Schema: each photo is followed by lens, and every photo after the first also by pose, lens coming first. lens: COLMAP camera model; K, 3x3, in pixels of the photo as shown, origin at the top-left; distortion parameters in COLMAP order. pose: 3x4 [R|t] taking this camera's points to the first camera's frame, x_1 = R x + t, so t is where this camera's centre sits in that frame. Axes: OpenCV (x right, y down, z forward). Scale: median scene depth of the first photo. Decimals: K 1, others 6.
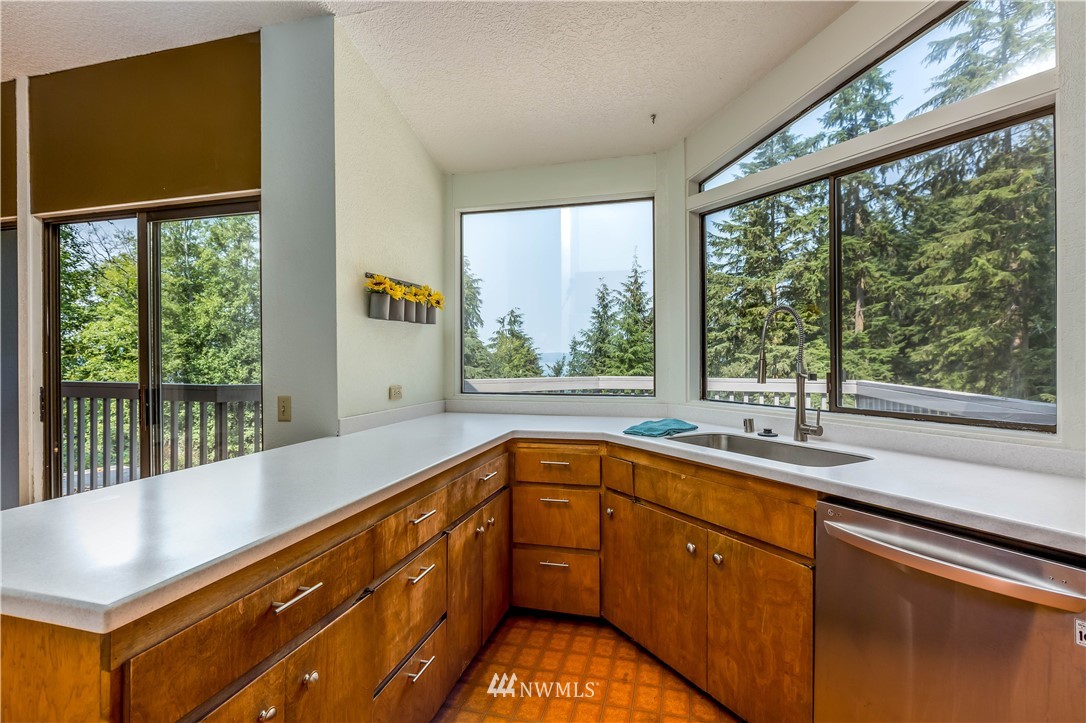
lens RADIAL K [[529.1, 0, 518.4], [0, 529.1, 353.3], [0, 0, 1]] dist [-0.011831, 0.000306]
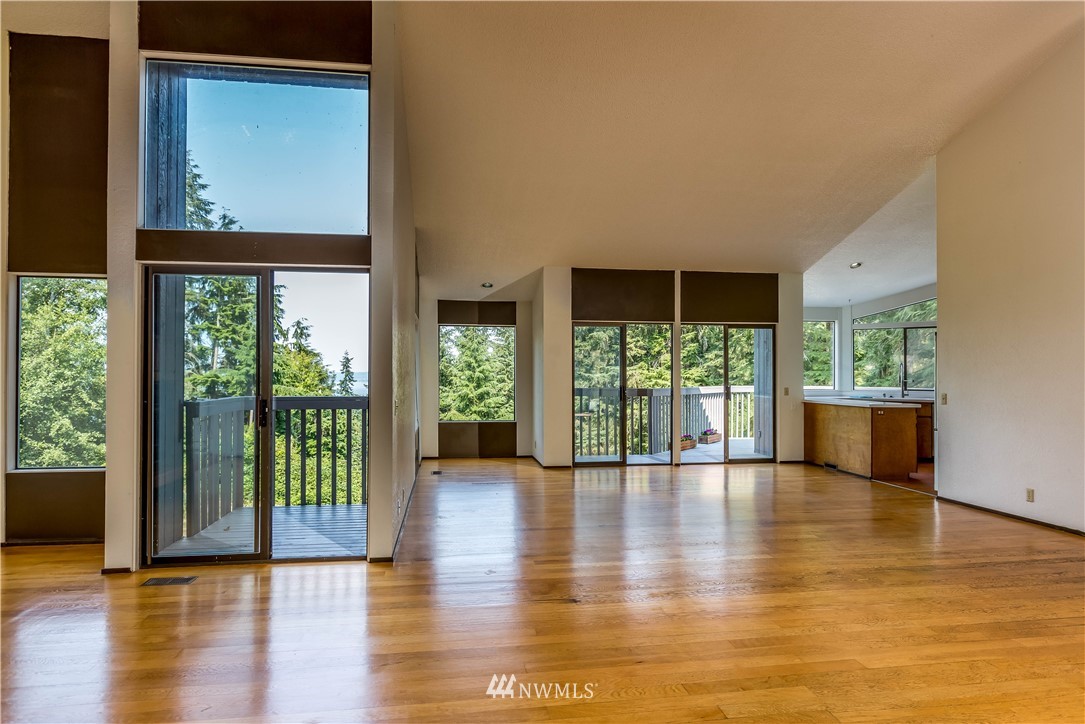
lens RADIAL K [[577.9, 0, 537.5], [0, 577.9, 368.3], [0, 0, 1]] dist [-0.000581, -0.000418]
pose [[0.913456, 0.008548, 0.406848, -0.233674], [-0.006265, 0.999956, -0.006944, -0.000586], [-0.406889, 0.003794, 0.913470, -0.116083]]
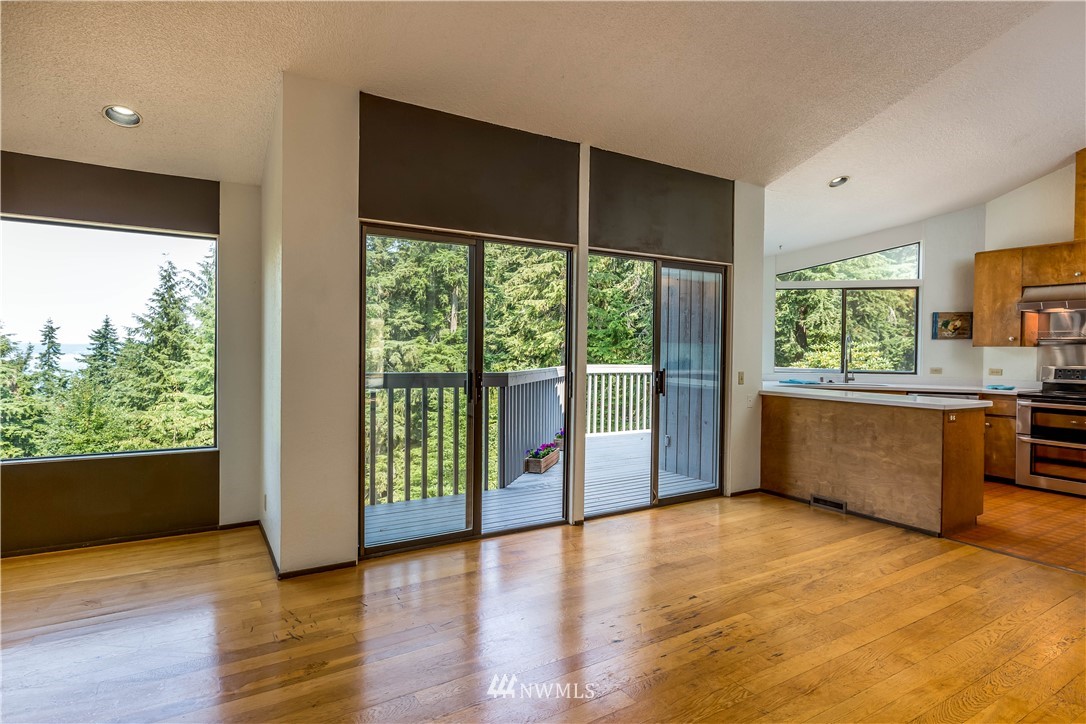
lens RADIAL K [[552.6, 0, 502.1], [0, 552.6, 352.4], [0, 0, 1]] dist [-0.000340, -0.001027]
pose [[0.710589, 0.006972, 0.703573, -0.179025], [-0.015495, 0.999863, 0.005742, 0.000686], [-0.703437, -0.014983, 0.710600, 0.011617]]
